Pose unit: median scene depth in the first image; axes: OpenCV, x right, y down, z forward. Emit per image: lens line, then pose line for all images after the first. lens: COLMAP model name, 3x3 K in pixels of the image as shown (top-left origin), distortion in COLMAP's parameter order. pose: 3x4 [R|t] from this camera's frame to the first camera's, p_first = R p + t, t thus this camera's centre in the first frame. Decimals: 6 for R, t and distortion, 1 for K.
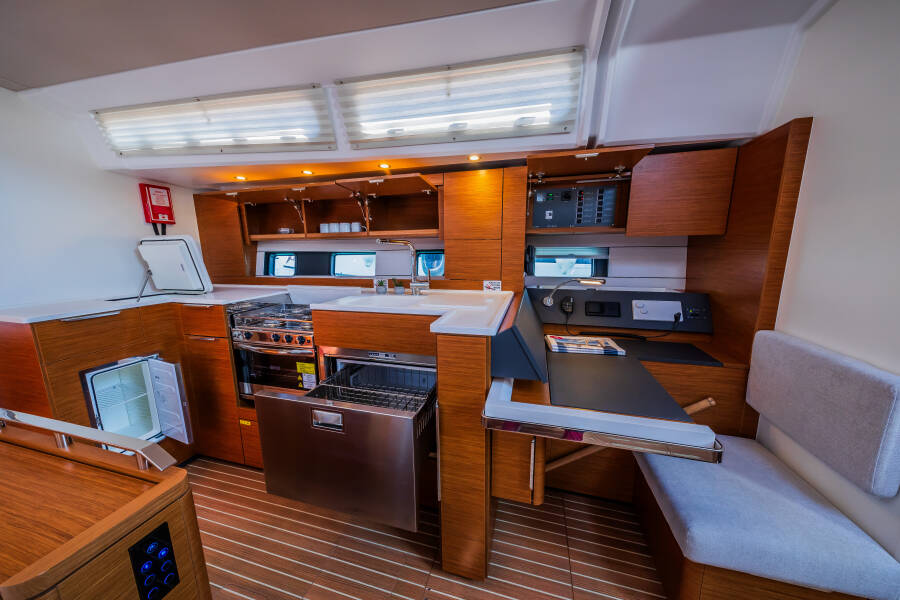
lens RADIAL K [[304.6, 0, 447.1], [0, 304.6, 304.7], [0, 0, 1]] dist [0.013361, -0.004100]
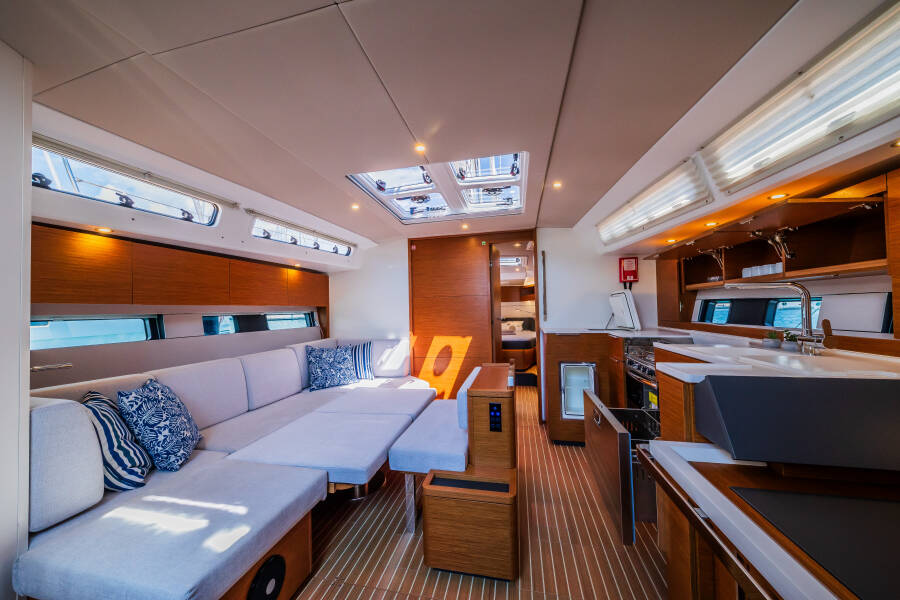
lens RADIAL K [[306.9, 0, 448.2], [0, 306.9, 302.4], [0, 0, 1]] dist [0.012443, -0.006642]
pose [[0.063015, -0.009834, -0.997964, 0.624995], [-0.160811, 0.986785, -0.019878, -0.001710], [0.984971, 0.161737, 0.060601, 0.105119]]
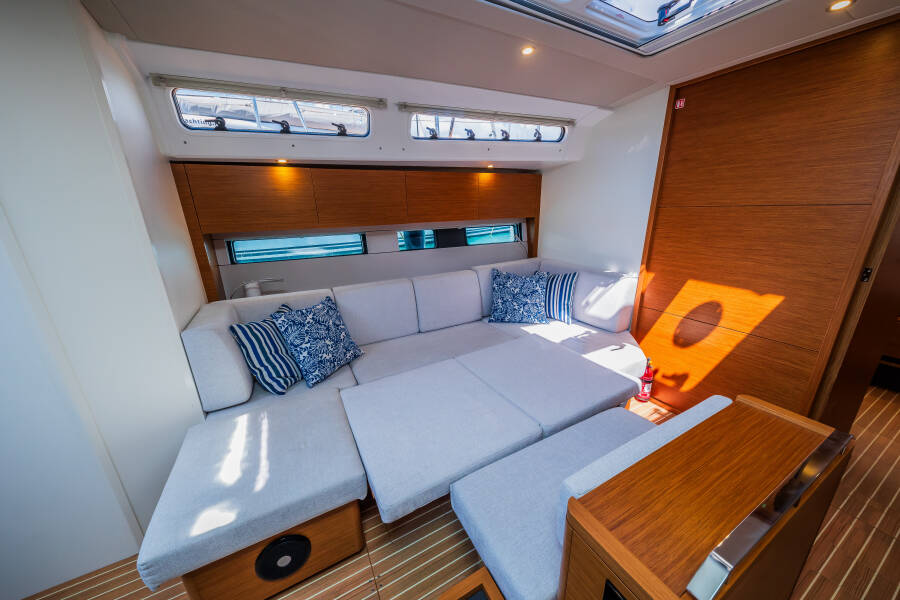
lens RADIAL K [[306.9, 0, 448.2], [0, 306.9, 302.4], [0, 0, 1]] dist [0.012443, -0.006642]
pose [[-0.720540, 0.238858, -0.650975, -0.074890], [-0.087767, 0.899832, 0.427316, -0.150568], [0.687837, 0.365032, -0.627401, 0.323554]]
